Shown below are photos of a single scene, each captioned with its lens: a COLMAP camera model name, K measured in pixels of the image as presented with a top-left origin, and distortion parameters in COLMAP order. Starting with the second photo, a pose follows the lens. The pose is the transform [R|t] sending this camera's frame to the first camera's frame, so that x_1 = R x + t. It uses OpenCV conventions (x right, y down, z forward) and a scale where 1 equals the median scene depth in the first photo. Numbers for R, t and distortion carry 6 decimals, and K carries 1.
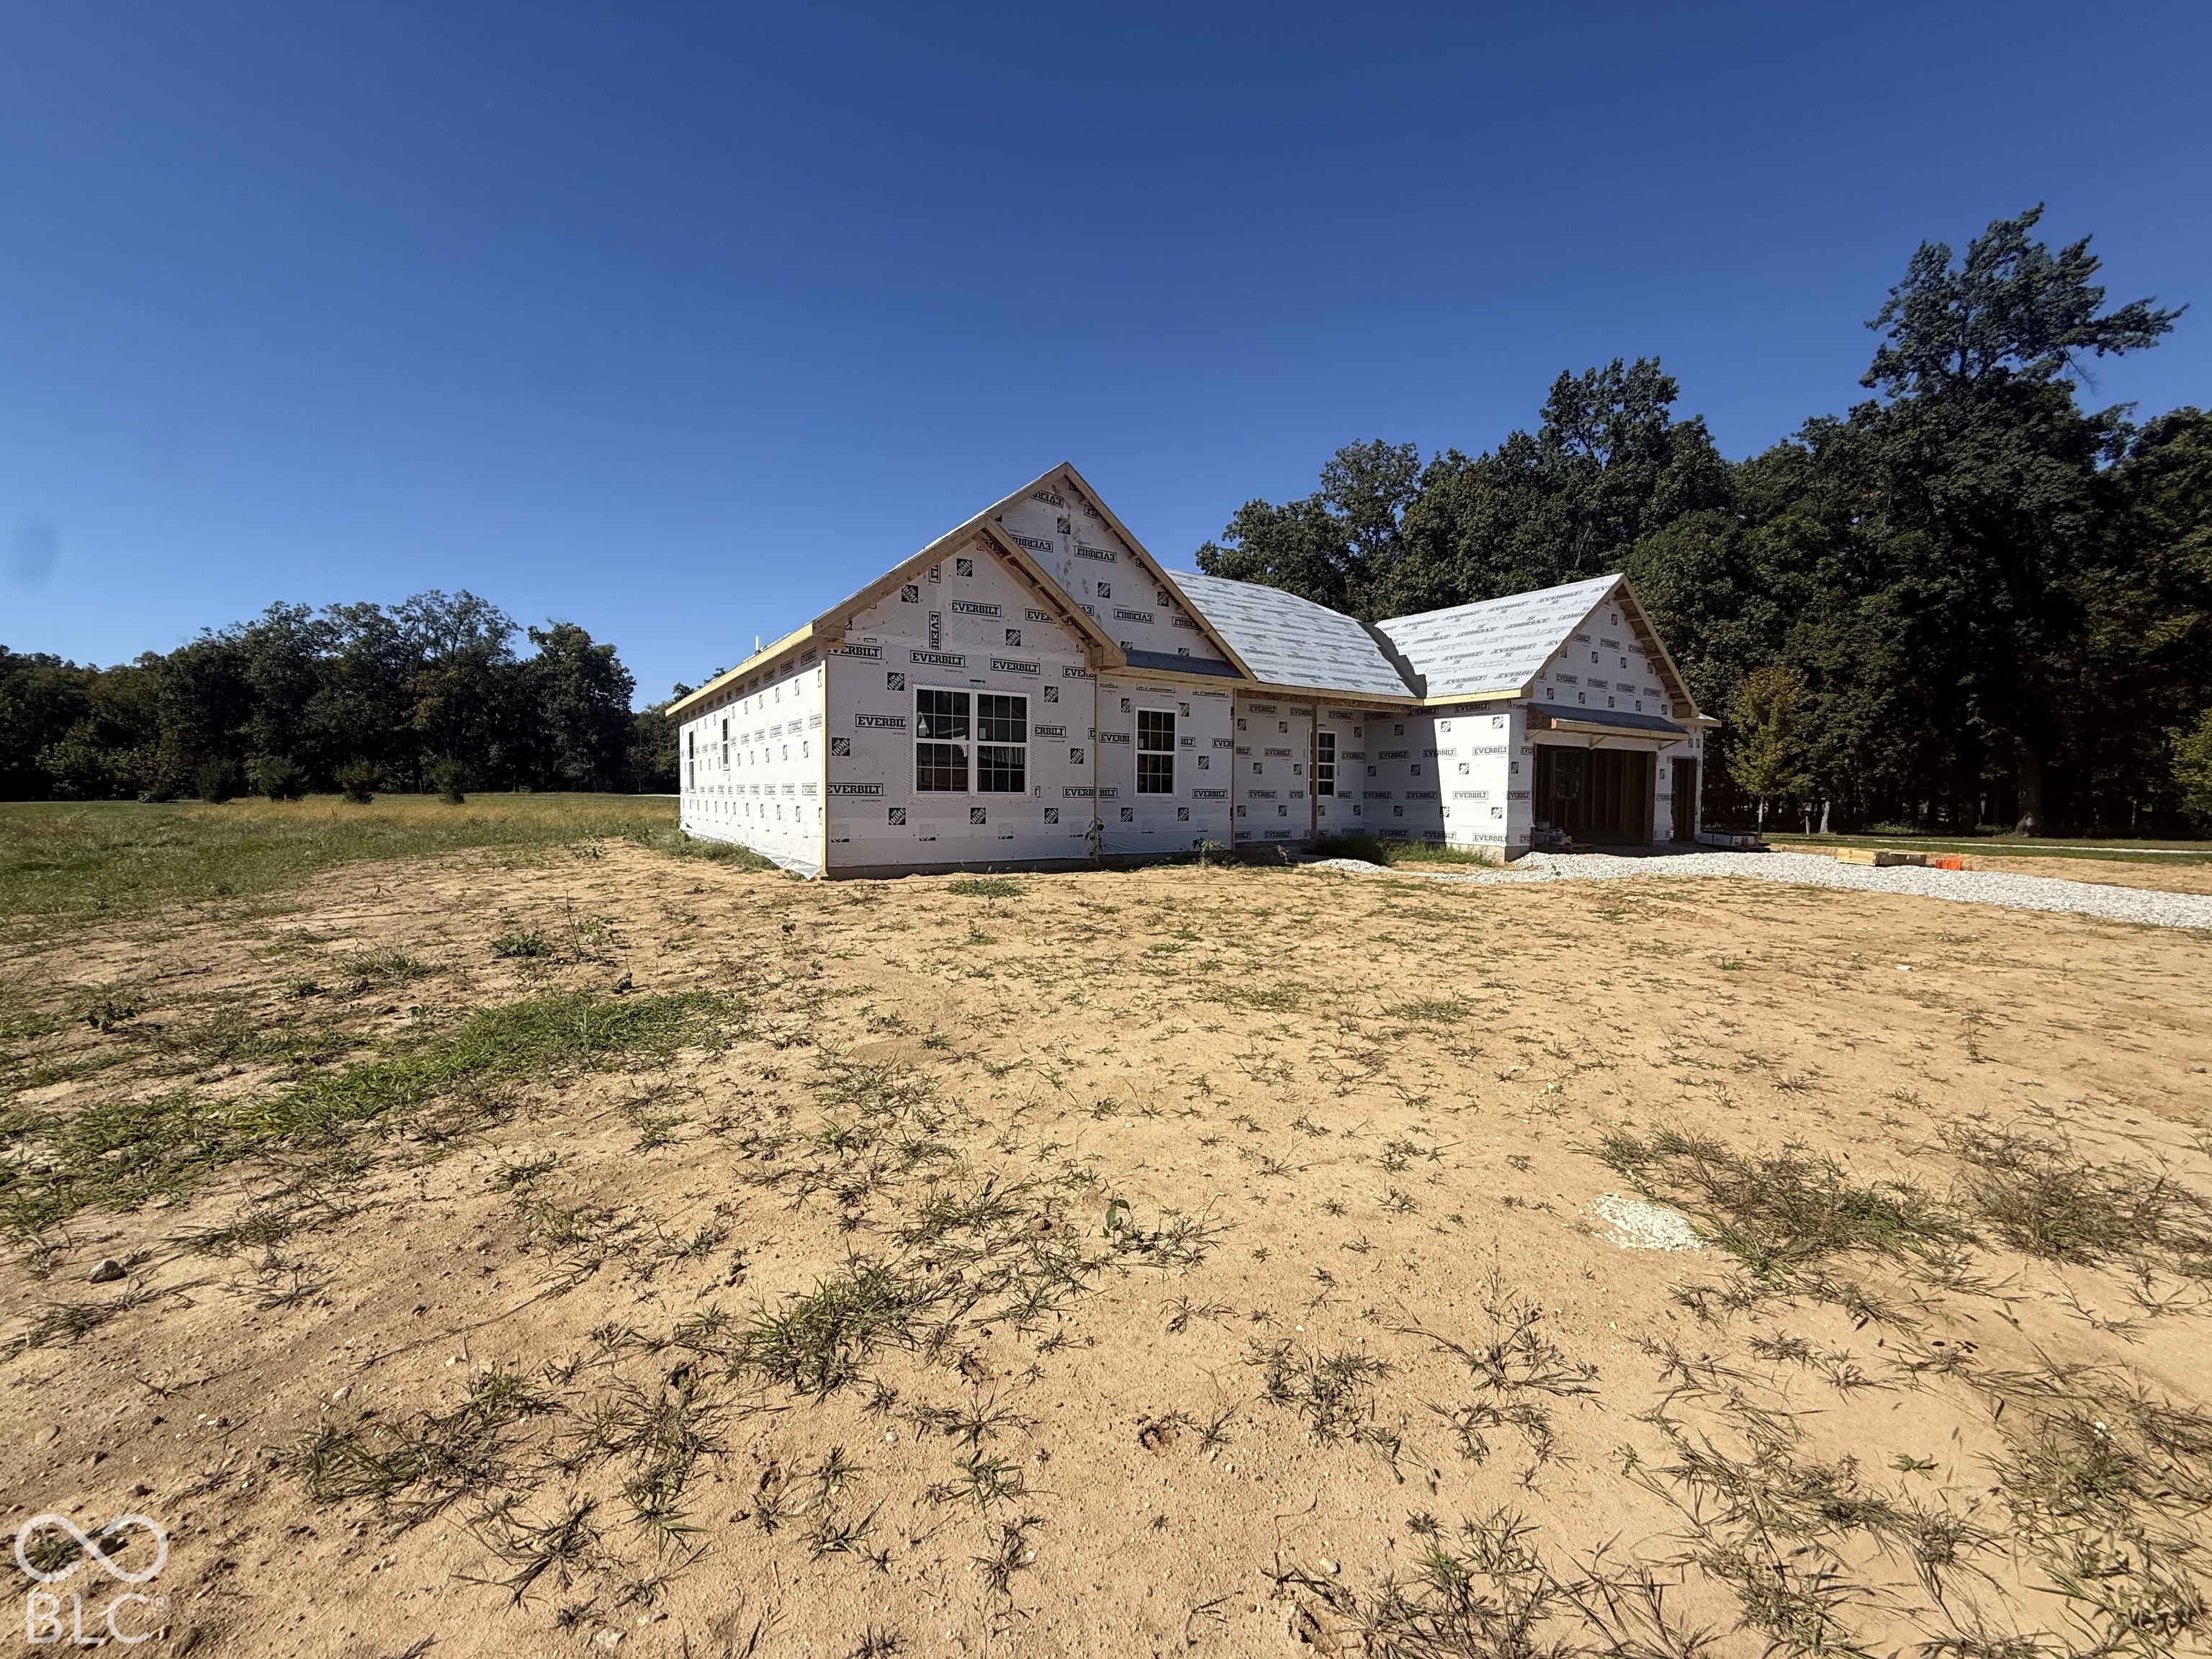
lens RADIAL K [[881.4, 0, 1106.0], [0, 881.4, 829.5], [0, 0, 1]] dist [0.001561, -0.003836]
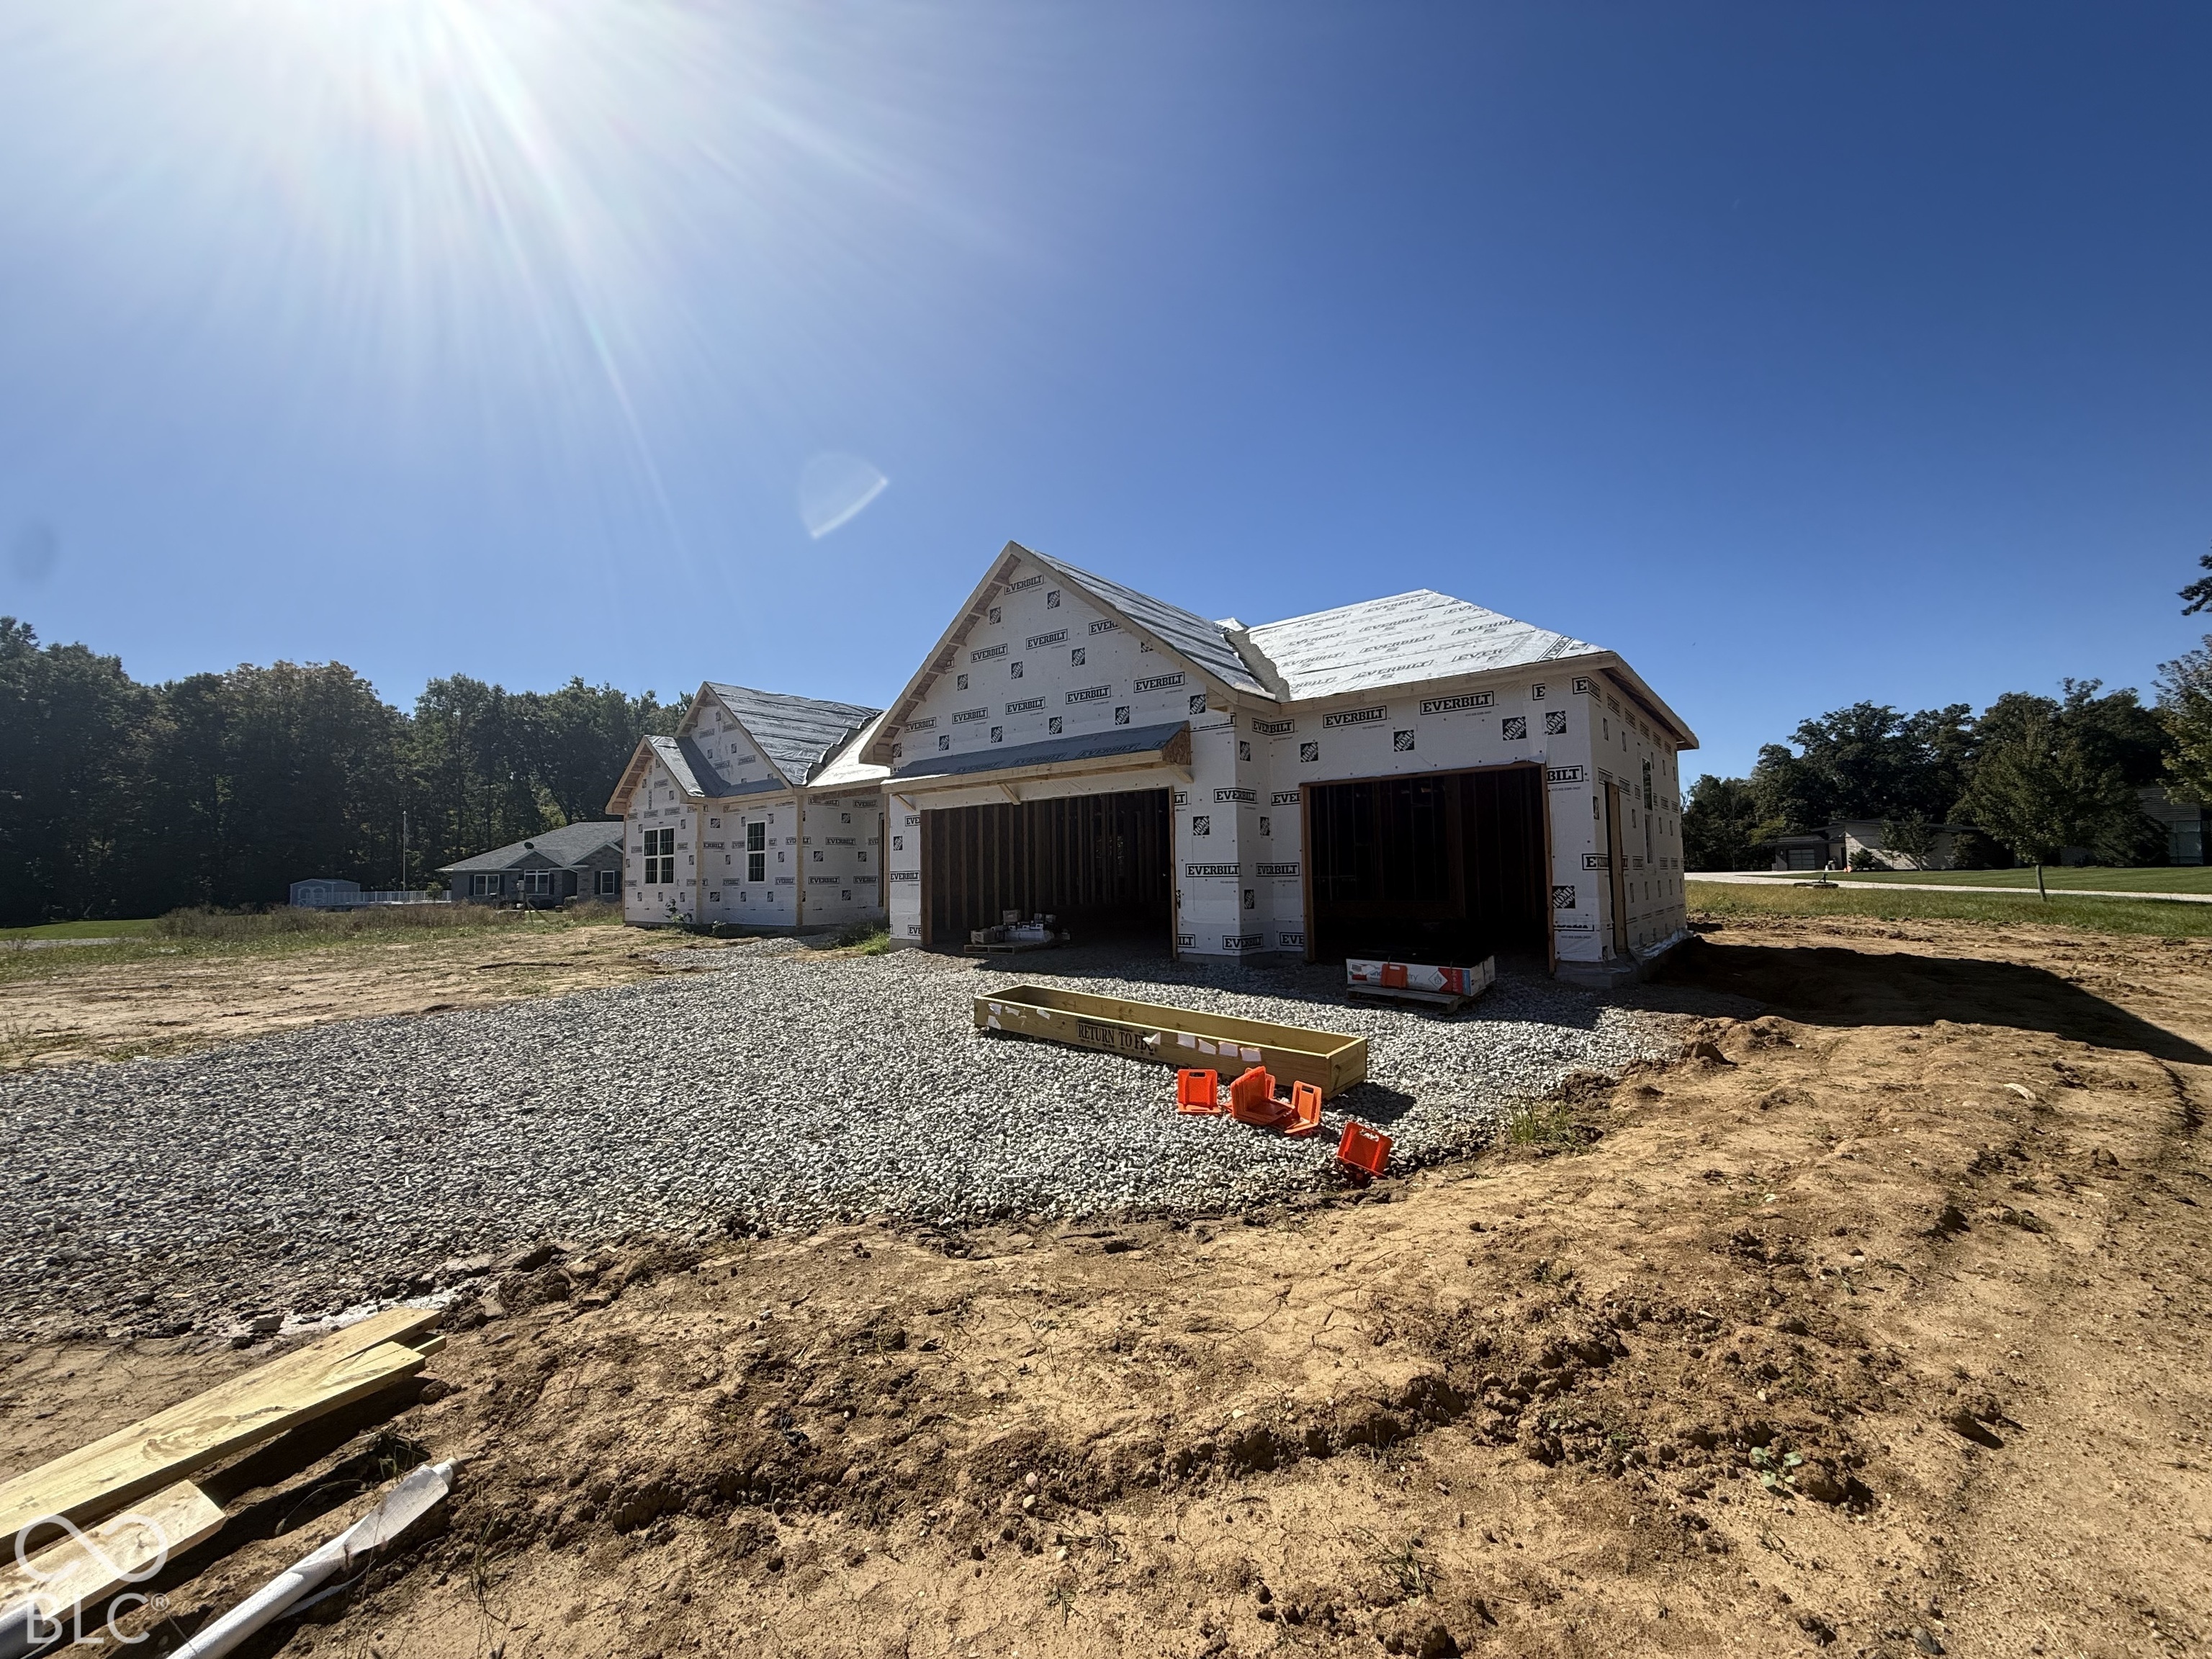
lens RADIAL K [[881.4, 0, 1106.0], [0, 881.4, 829.5], [0, 0, 1]] dist [0.001561, -0.003836]
pose [[0.312042, -0.063381, -0.947952, 1.239607], [-0.012925, 0.997397, -0.070942, -0.025960], [0.949980, 0.034389, 0.310411, 0.879358]]
